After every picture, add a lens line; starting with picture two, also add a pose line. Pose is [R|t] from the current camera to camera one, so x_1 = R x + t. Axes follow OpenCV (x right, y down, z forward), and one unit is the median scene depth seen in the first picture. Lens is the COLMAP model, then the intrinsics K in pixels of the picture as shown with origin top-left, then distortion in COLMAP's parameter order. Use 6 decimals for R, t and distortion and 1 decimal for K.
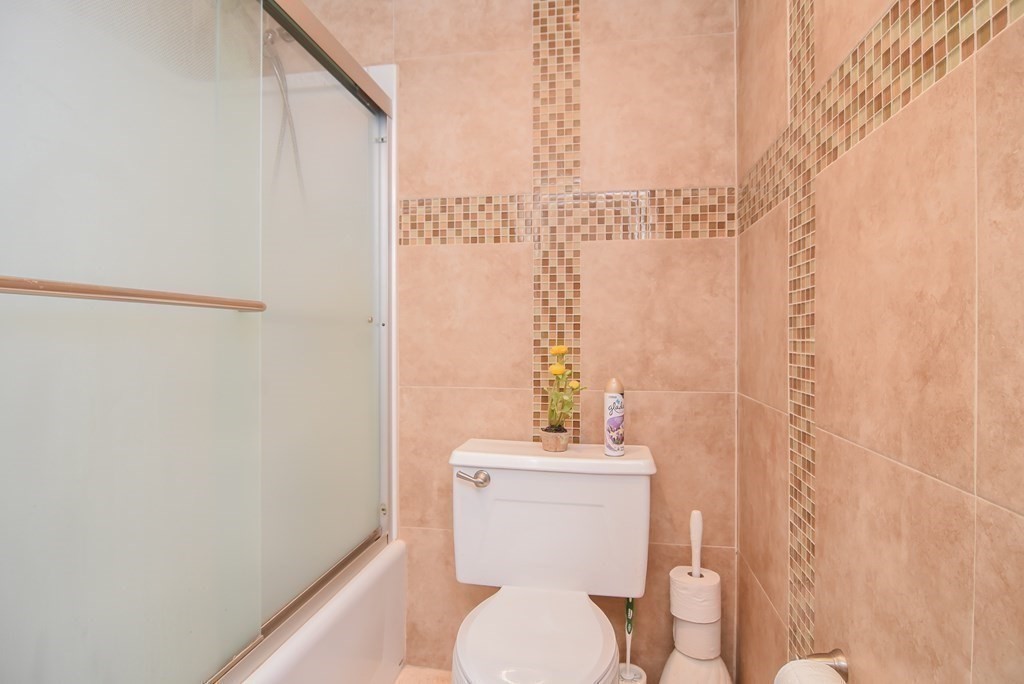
lens RADIAL K [[549.9, 0, 512.3], [0, 549.9, 340.2], [0, 0, 1]] dist [-0.007203, -0.009932]
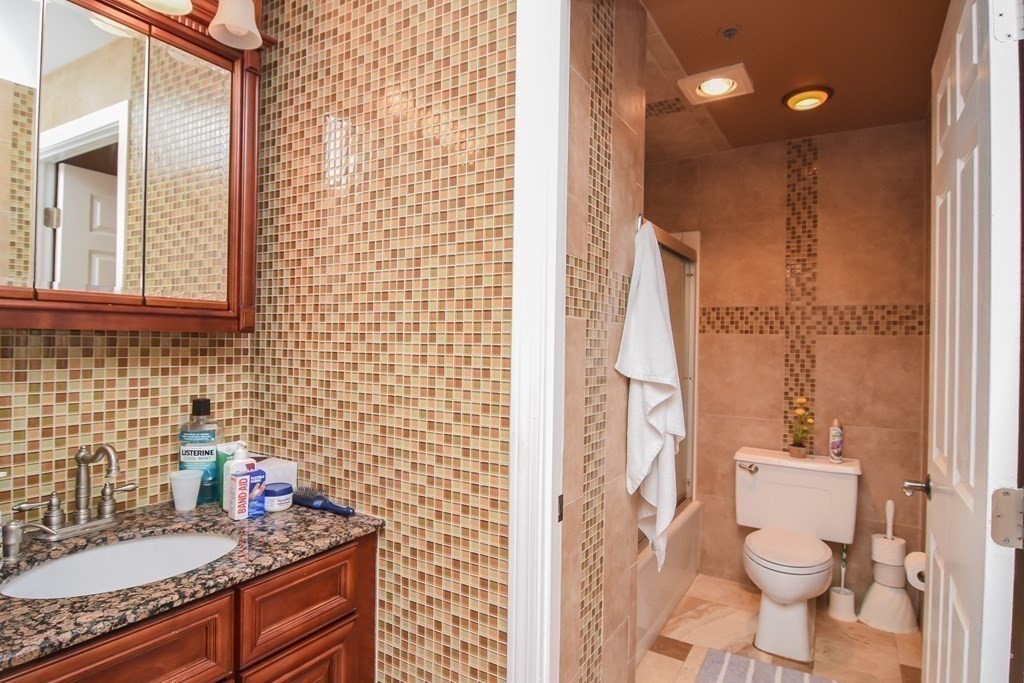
lens RADIAL K [[549.9, 0, 511.1], [0, 549.9, 342.3], [0, 0, 1]] dist [-0.007203, -0.009932]
pose [[0.928572, 0.015950, -0.370809, -0.120495], [-0.019379, 0.999797, -0.005523, -0.129862], [0.370645, 0.012314, 0.928693, -0.905931]]
